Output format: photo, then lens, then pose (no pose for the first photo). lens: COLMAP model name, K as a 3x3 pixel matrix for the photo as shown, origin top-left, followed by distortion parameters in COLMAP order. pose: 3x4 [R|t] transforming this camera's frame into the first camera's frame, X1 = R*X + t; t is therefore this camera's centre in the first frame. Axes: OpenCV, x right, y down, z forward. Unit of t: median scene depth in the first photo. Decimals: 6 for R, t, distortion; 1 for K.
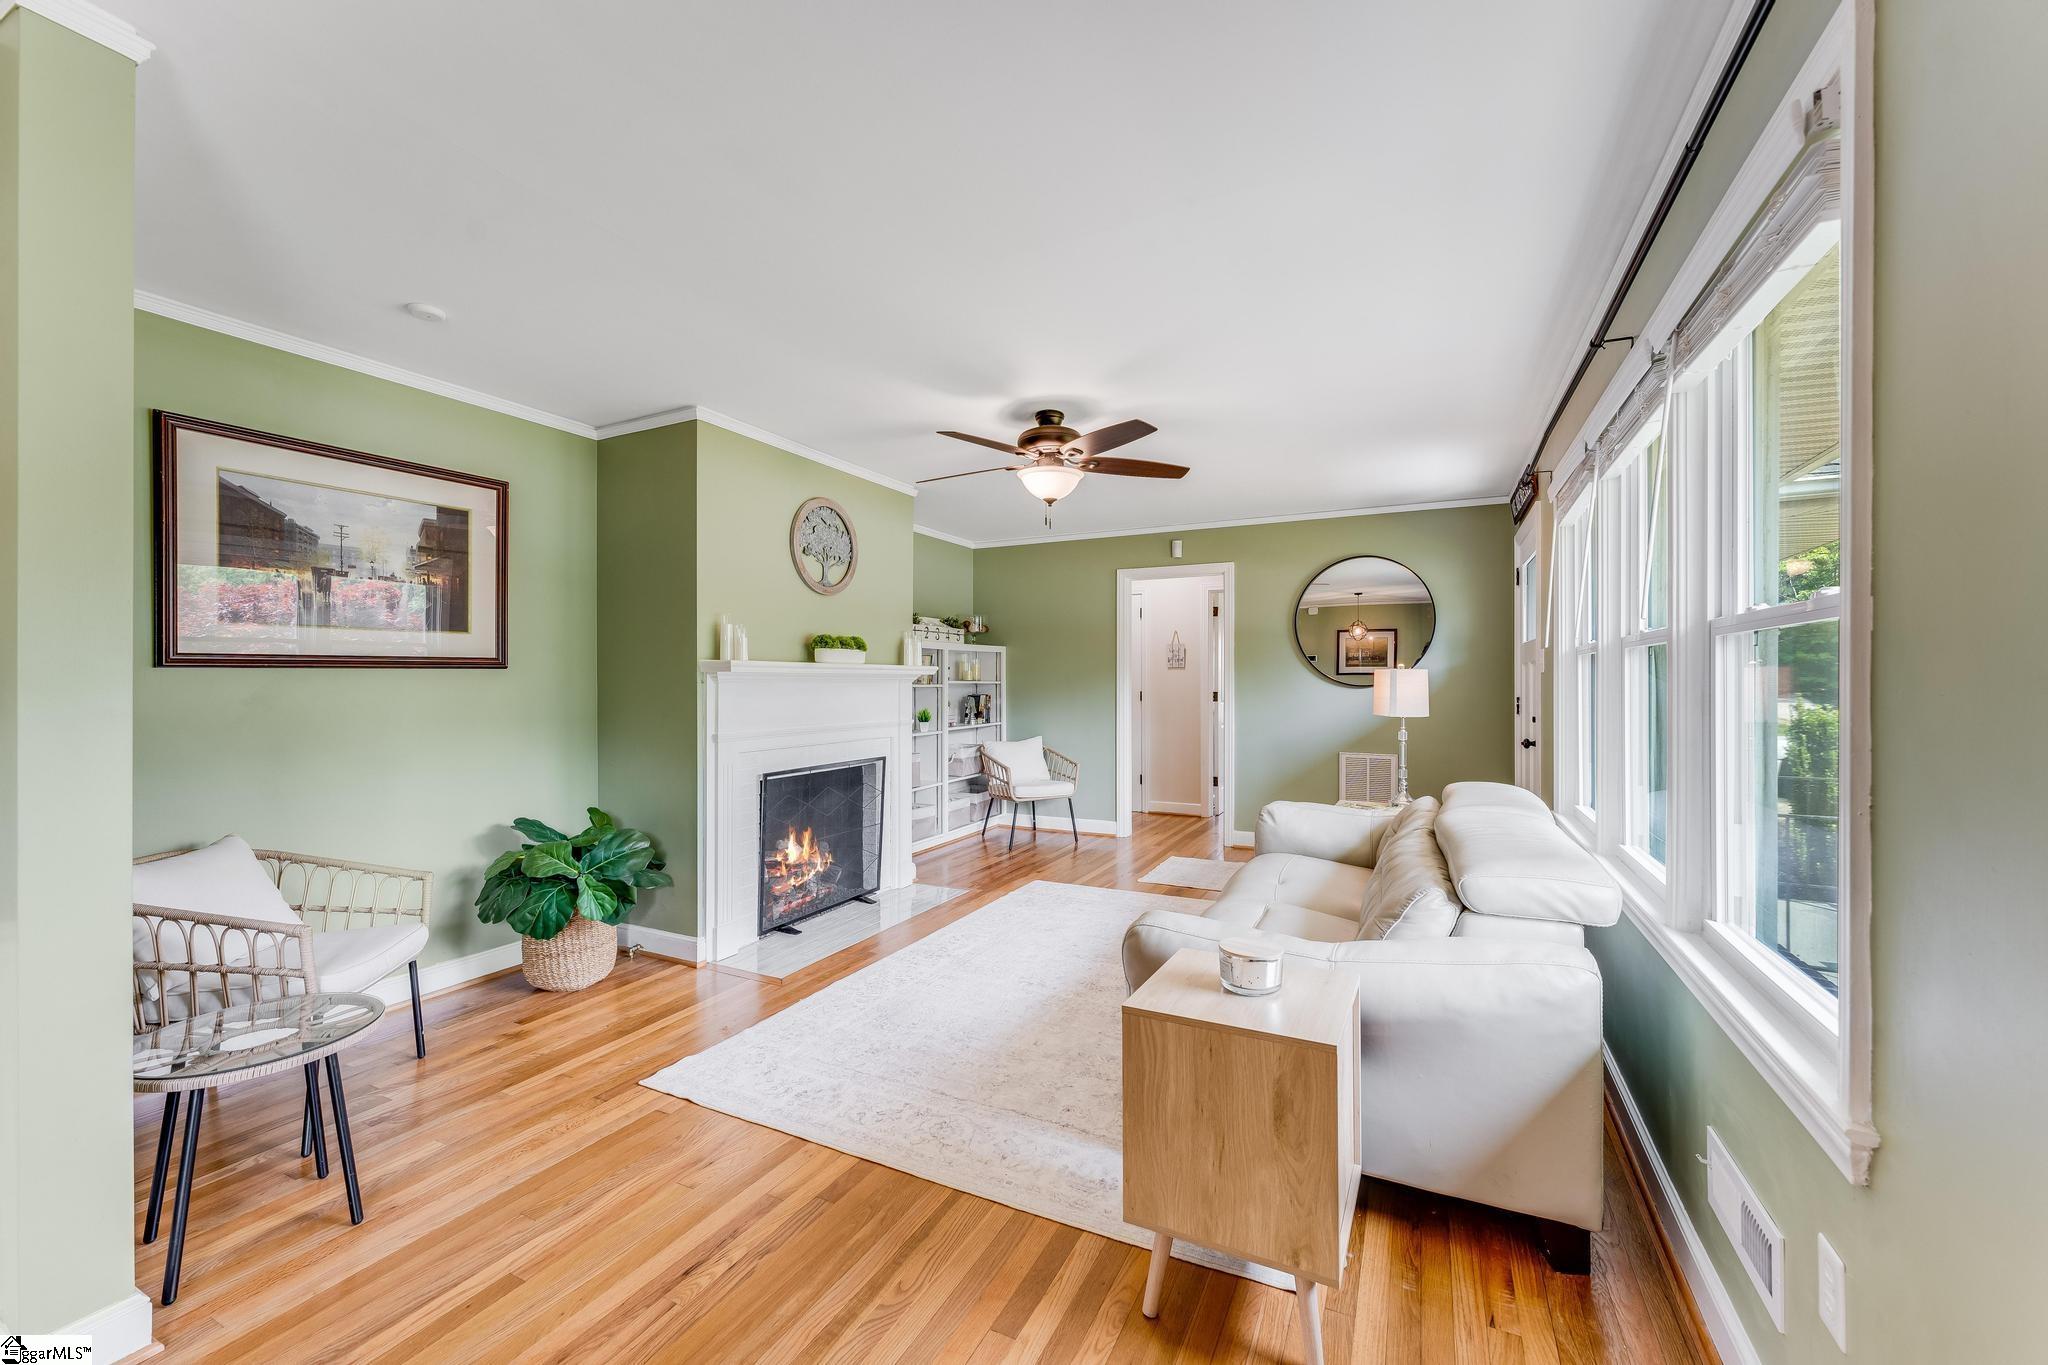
lens RADIAL K [[827.0, 0, 1015.5], [0, 827.0, 679.8], [0, 0, 1]] dist [-0.000239, -0.001095]
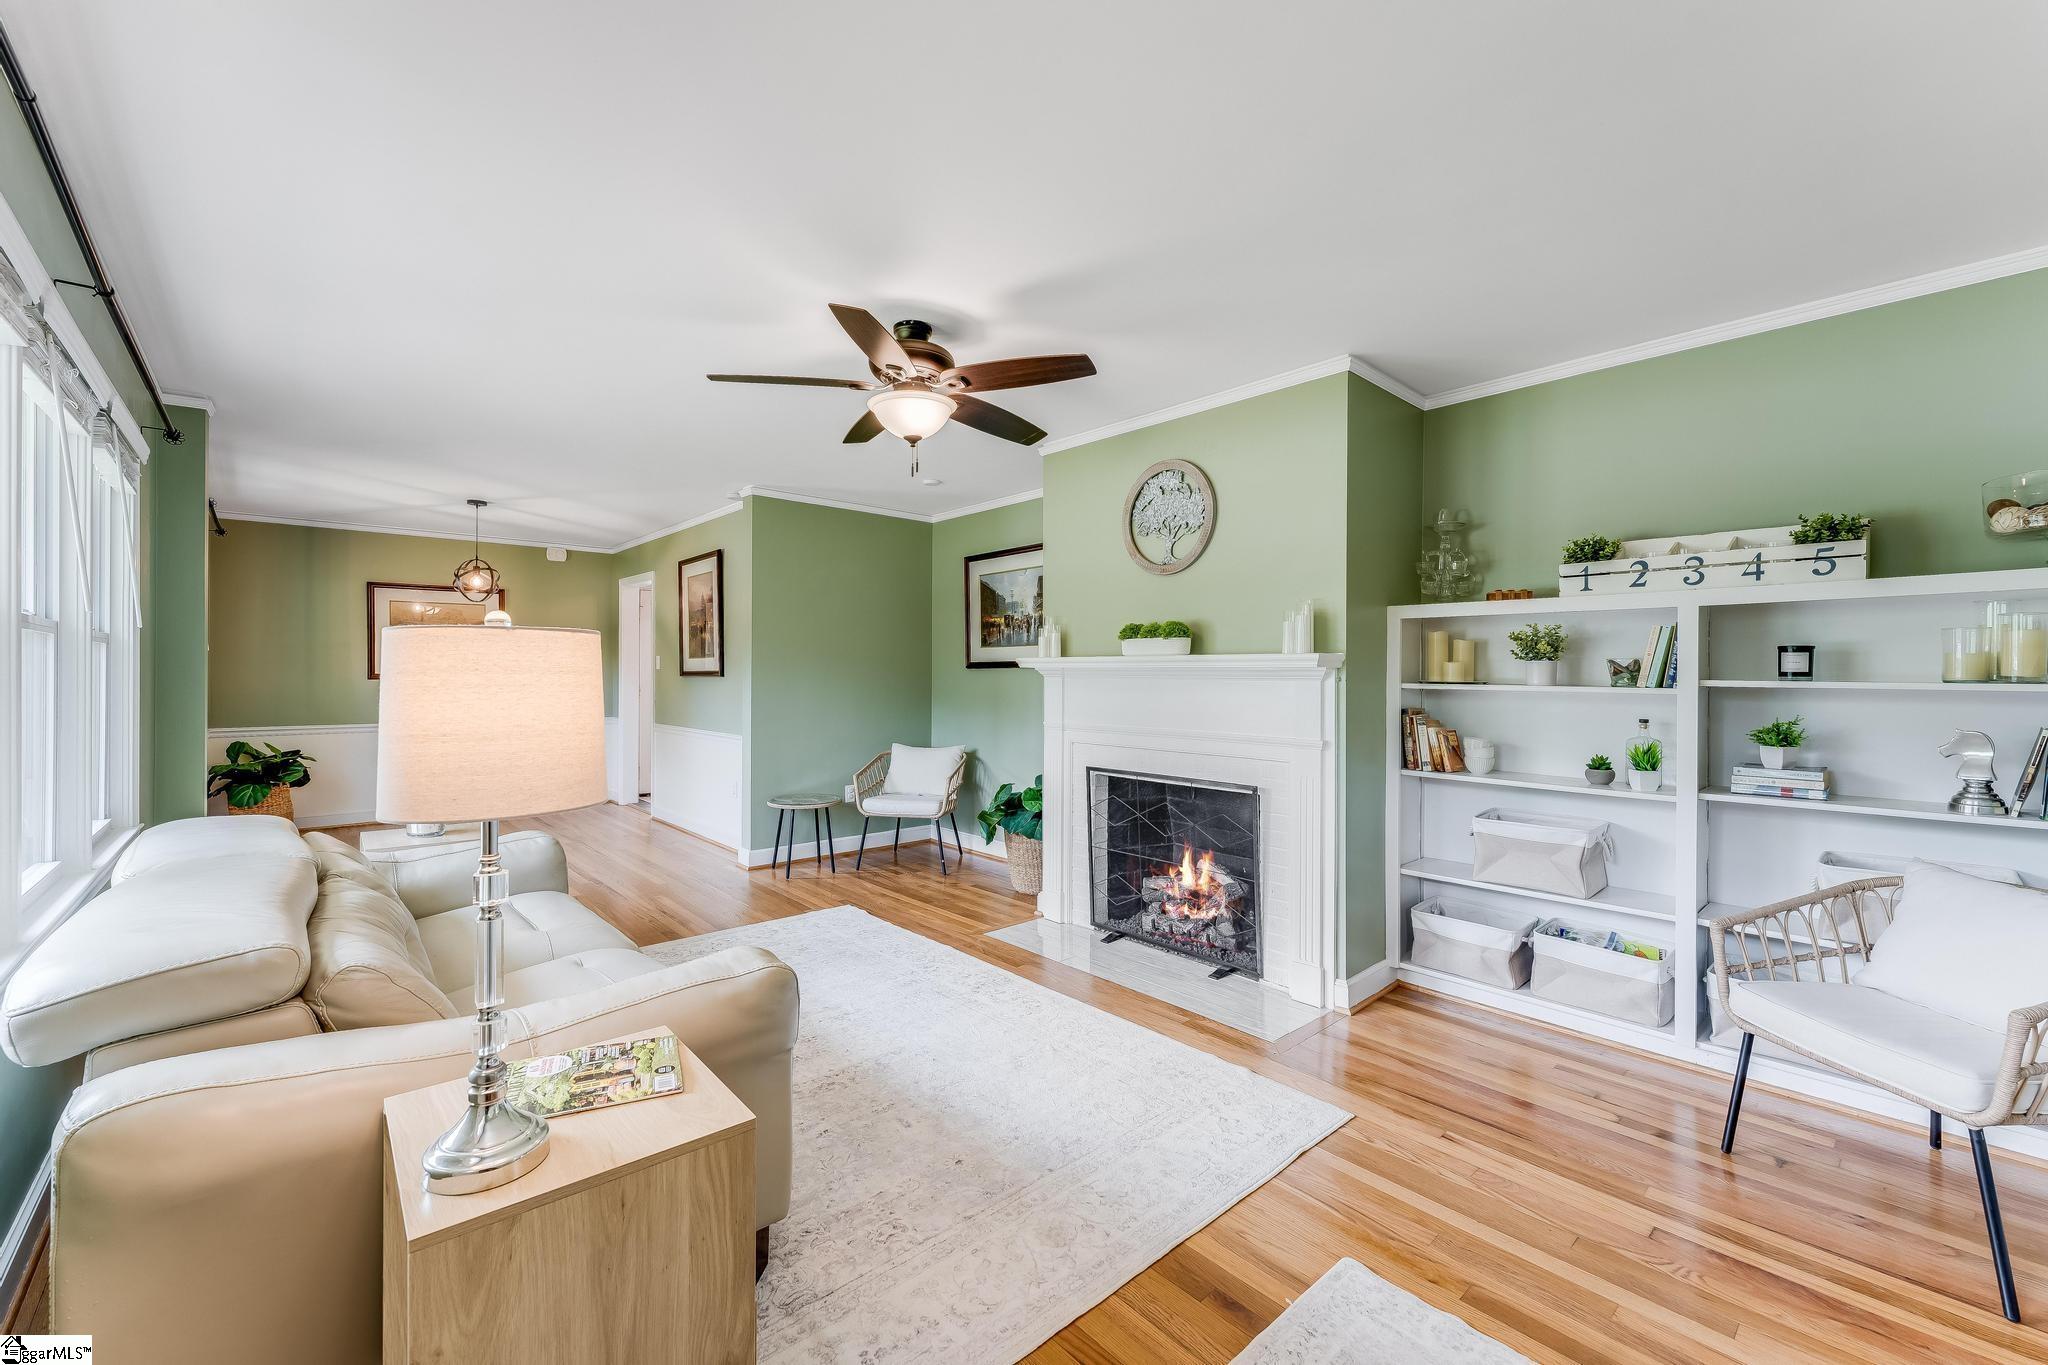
lens RADIAL K [[811.2, 0, 1016.9], [0, 811.2, 674.8], [0, 0, 1]] dist [-0.001948, -0.000057]
pose [[-0.362146, 0.001523, -0.932120, 0.617349], [-0.002633, 0.999993, 0.002656, -0.002533], [0.932118, 0.003416, -0.362140, 1.191532]]
